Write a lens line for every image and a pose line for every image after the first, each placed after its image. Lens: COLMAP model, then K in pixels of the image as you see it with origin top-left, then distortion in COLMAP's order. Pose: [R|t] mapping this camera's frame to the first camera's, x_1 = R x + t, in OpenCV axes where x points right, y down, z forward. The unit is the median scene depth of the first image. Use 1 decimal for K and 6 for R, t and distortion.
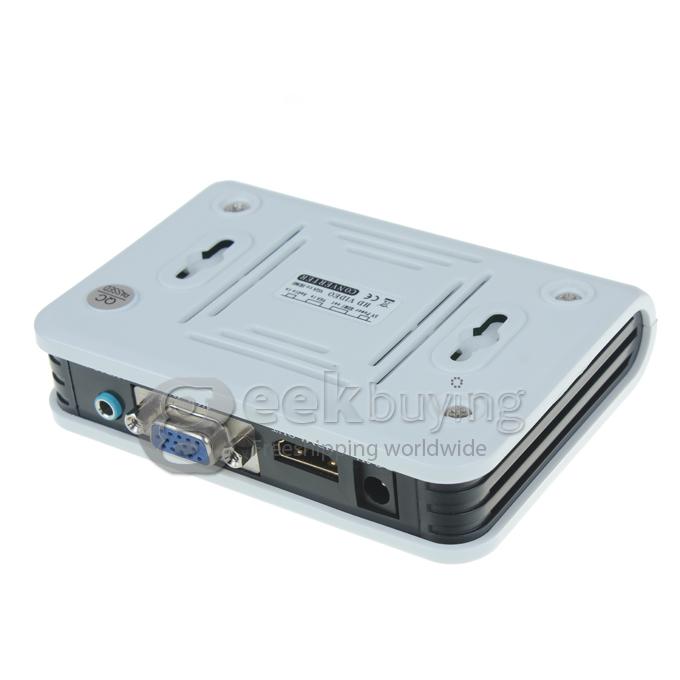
lens RADIAL K [[2020.1, 0, 336.5], [0, 2020.1, 339.5], [0, 0, 1]] dist [0.118331, 0.000000]
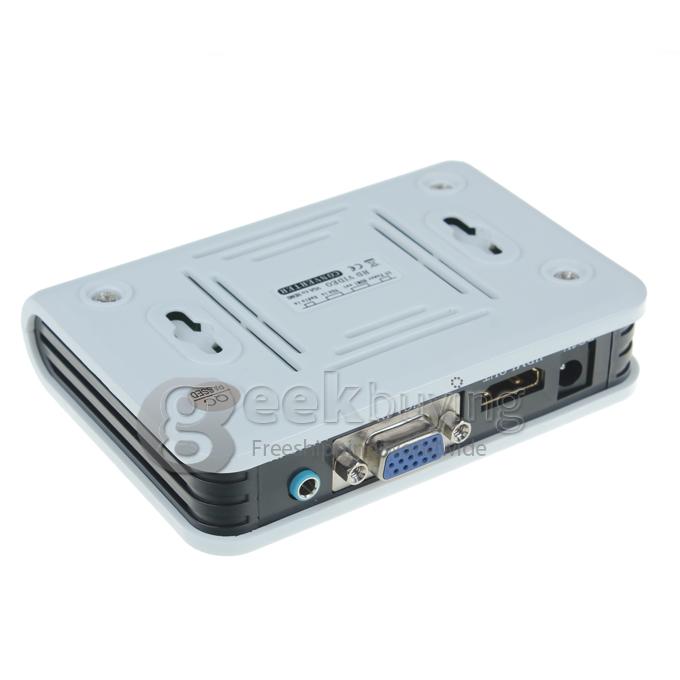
lens RADIAL K [[2020.1, 0, 340.1], [0, 2020.1, 340.9], [0, 0, 1]] dist [0.118331, 0.000000]
pose [[0.400076, -0.440328, 0.803772, -0.808810], [0.484513, 0.846060, 0.222329, -0.216779], [-0.777937, 0.300489, 0.551833, 0.464332]]
